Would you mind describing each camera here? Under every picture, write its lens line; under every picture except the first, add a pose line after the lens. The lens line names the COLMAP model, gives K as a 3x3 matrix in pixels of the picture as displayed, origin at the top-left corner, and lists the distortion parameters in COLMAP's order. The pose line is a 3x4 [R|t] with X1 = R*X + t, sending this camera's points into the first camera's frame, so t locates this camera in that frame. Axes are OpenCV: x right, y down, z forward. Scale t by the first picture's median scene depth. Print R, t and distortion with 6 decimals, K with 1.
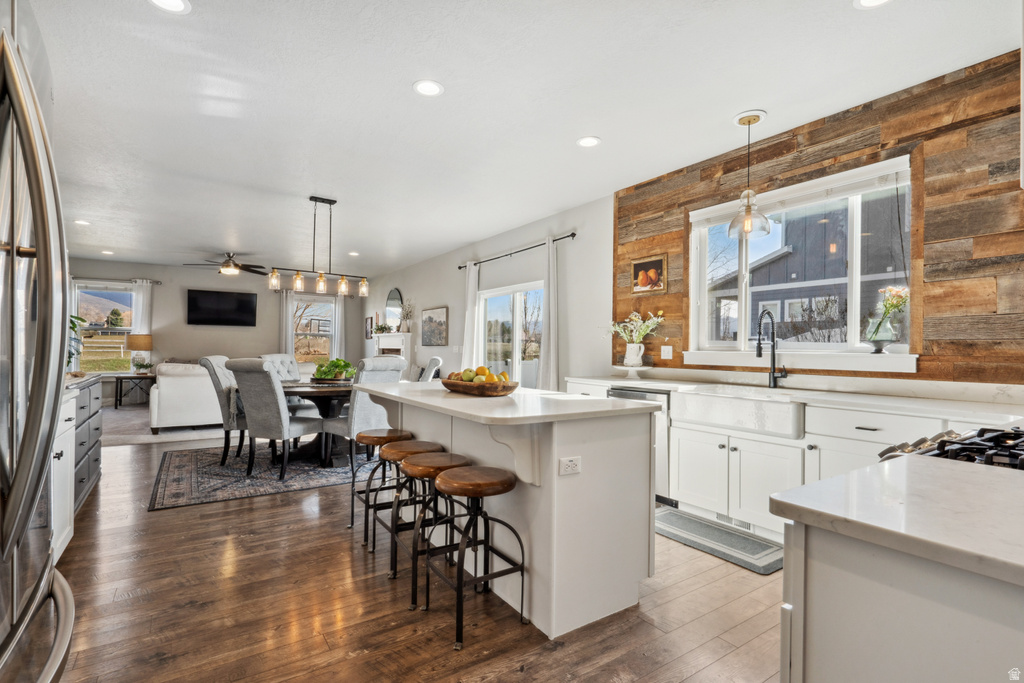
lens RADIAL K [[486.9, 0, 501.9], [0, 486.9, 344.8], [0, 0, 1]] dist [-0.001257, -0.000131]
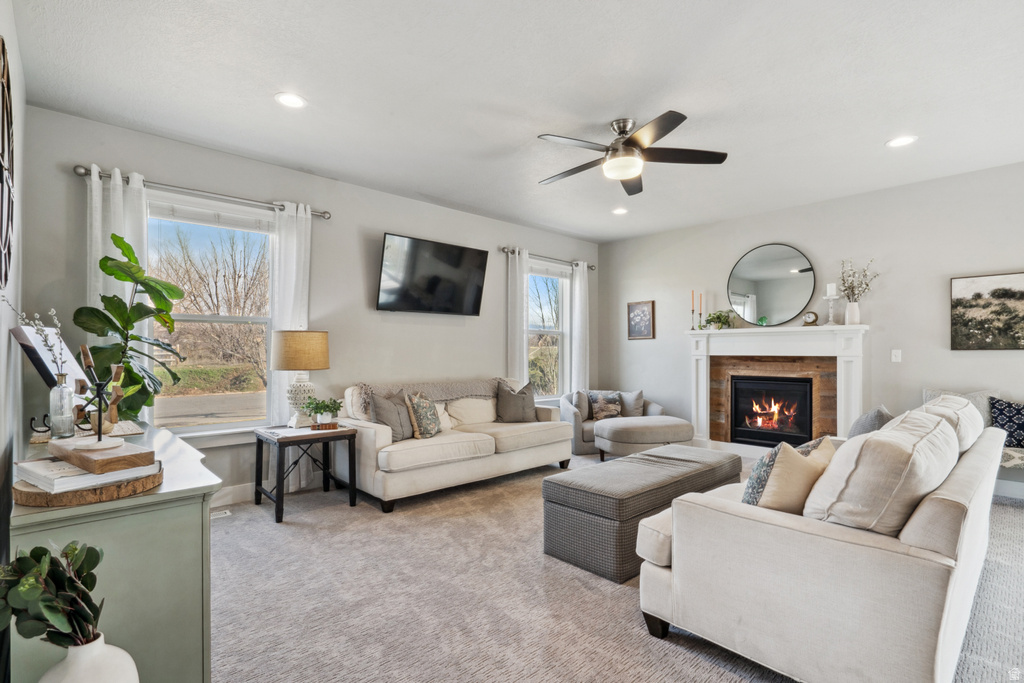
lens RADIAL K [[486.9, 0, 501.9], [0, 486.9, 344.8], [0, 0, 1]] dist [-0.001257, -0.000131]
pose [[0.987455, -0.006301, 0.157776, -0.724688], [0.006333, 0.999980, 0.000303, -0.009728], [-0.157775, 0.000700, 0.987475, 0.626103]]
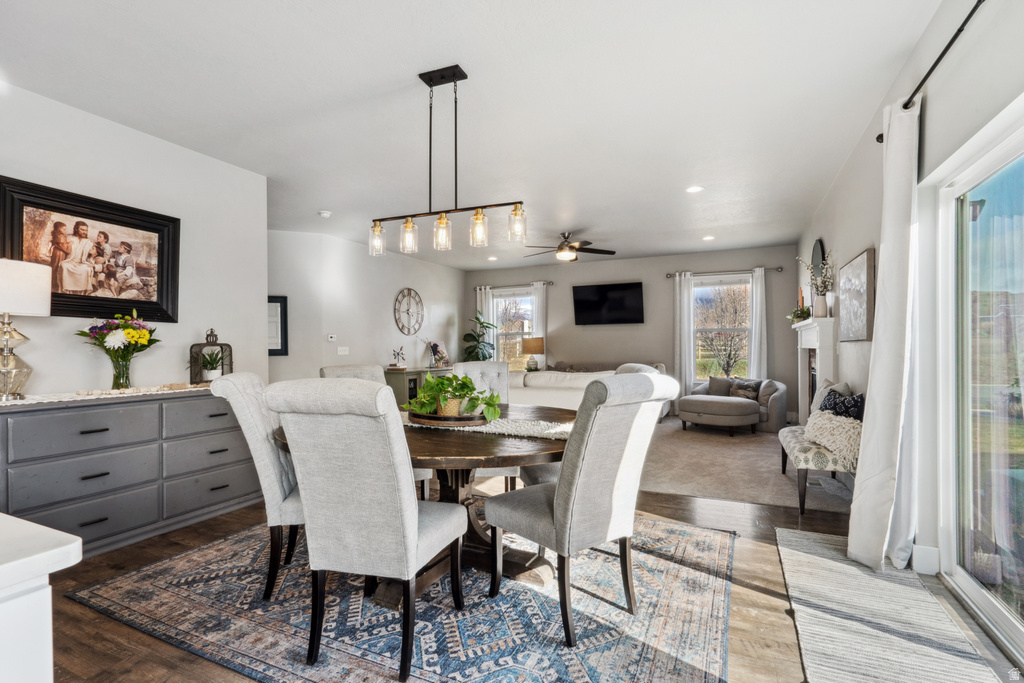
lens RADIAL K [[486.9, 0, 501.9], [0, 486.9, 344.8], [0, 0, 1]] dist [-0.001257, -0.000131]
pose [[0.521446, -0.018993, -0.853073, 0.075594], [0.019373, 0.999758, -0.010417, 0.003304], [0.853064, -0.011095, 0.521688, 0.484685]]
